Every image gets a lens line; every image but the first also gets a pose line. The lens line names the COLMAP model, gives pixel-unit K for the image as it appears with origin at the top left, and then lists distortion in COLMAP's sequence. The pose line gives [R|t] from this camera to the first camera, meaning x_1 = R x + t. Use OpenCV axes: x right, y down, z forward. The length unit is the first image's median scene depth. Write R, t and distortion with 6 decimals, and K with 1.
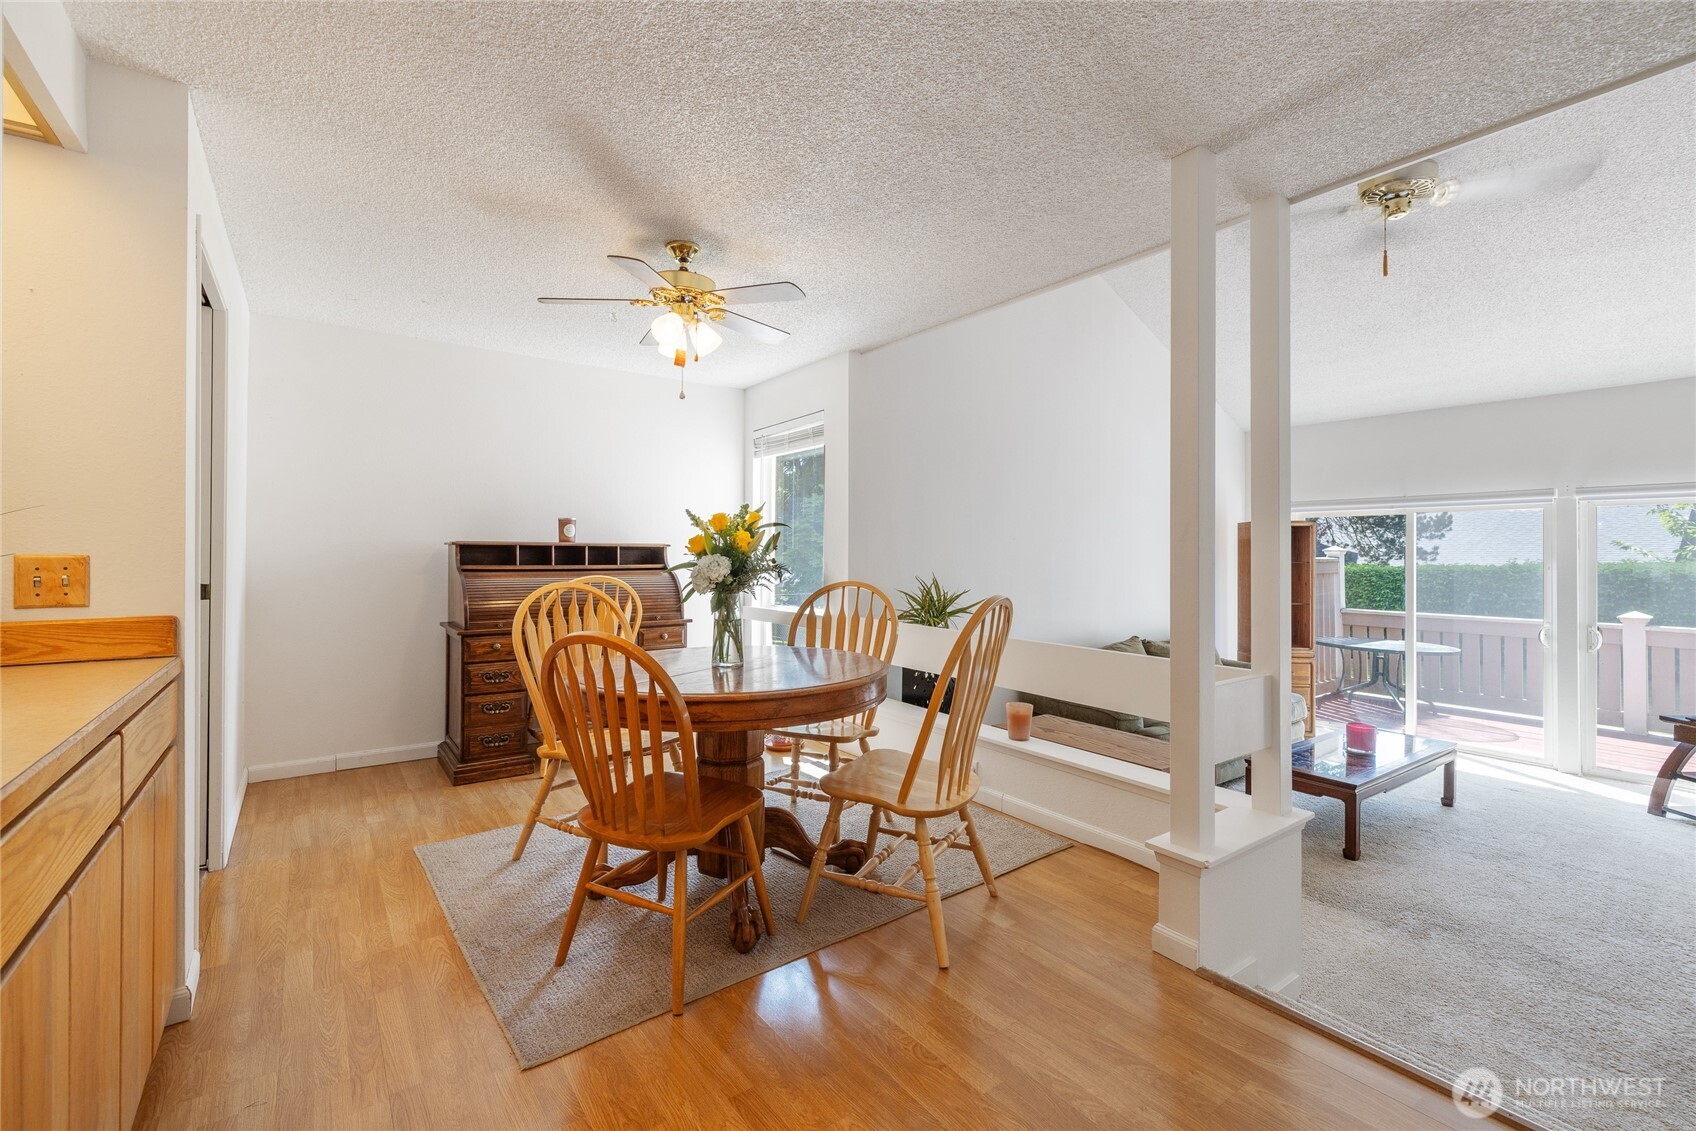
lens RADIAL K [[724.1, 0, 845.9], [0, 724.1, 555.5], [0, 0, 1]] dist [0.003427, -0.000236]
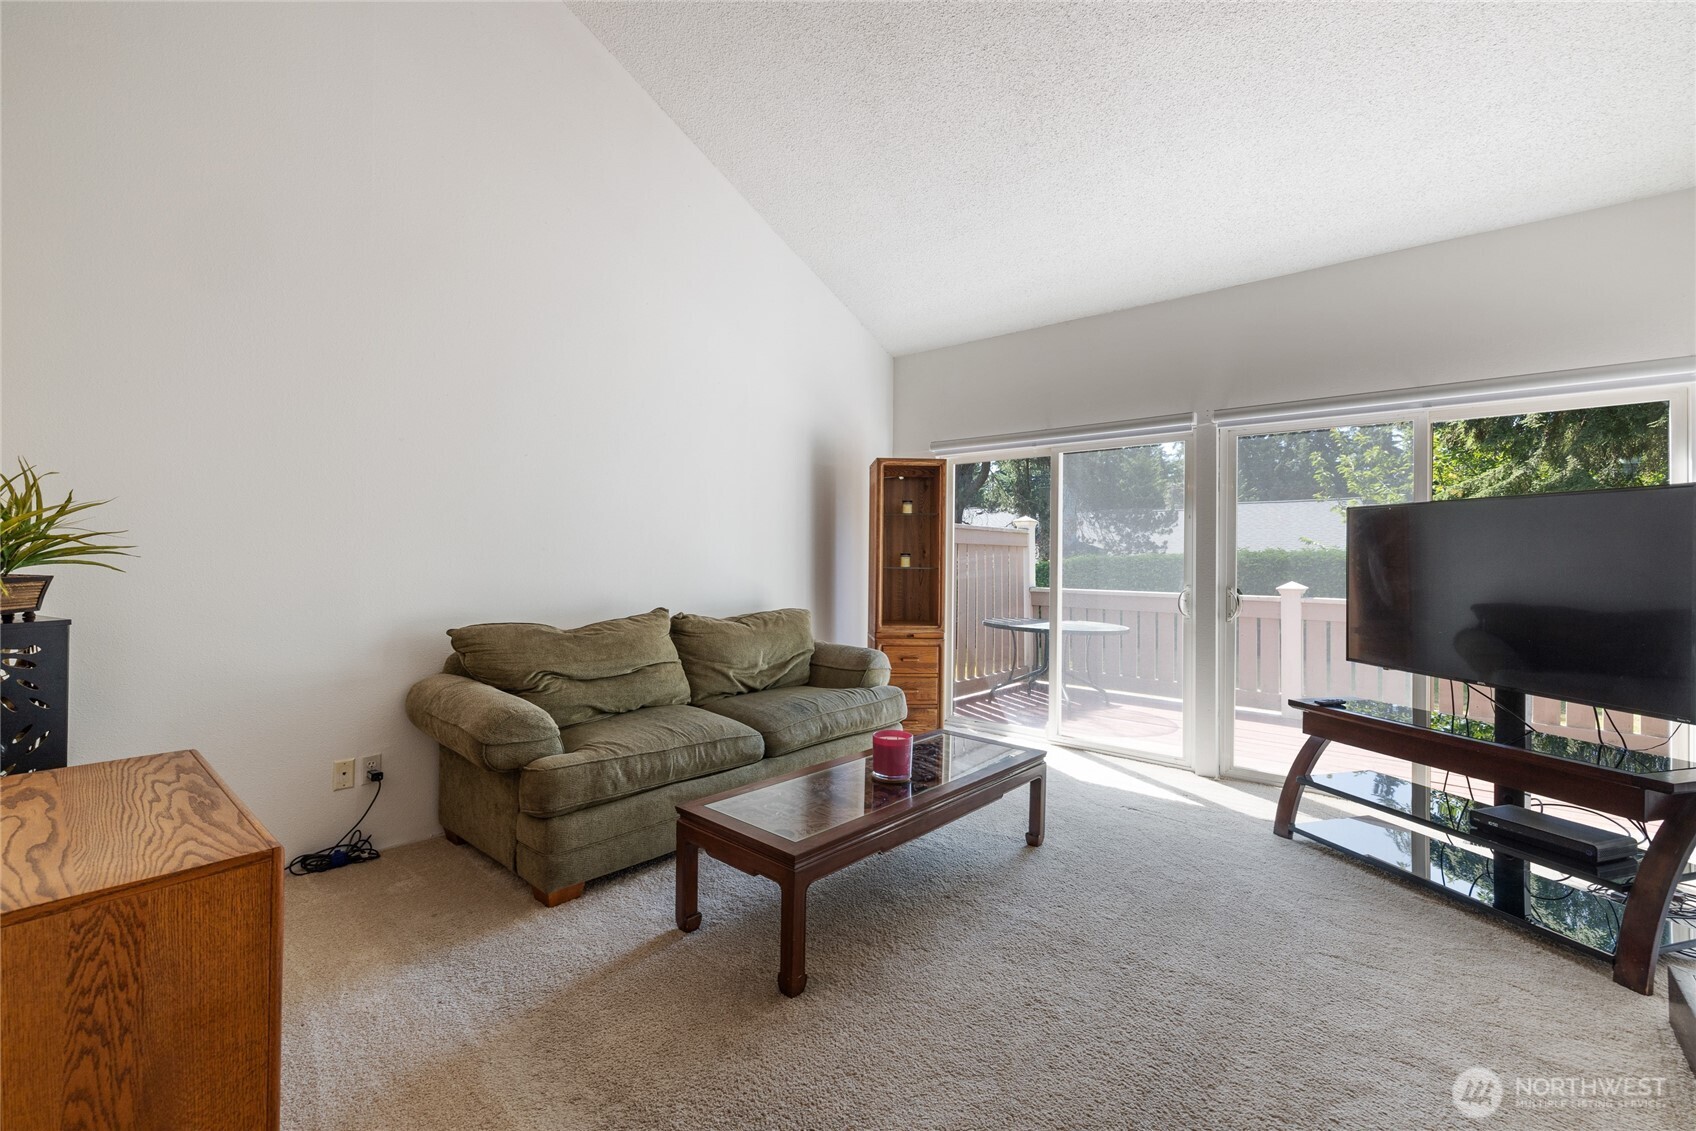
lens RADIAL K [[724.1, 0, 847.7], [0, 724.1, 559.3], [0, 0, 1]] dist [0.003427, -0.000236]
pose [[0.970948, 0.007852, 0.239160, 0.432230], [-0.008017, 0.999968, -0.000283, 0.068741], [-0.239154, -0.001643, 0.970980, 0.333927]]
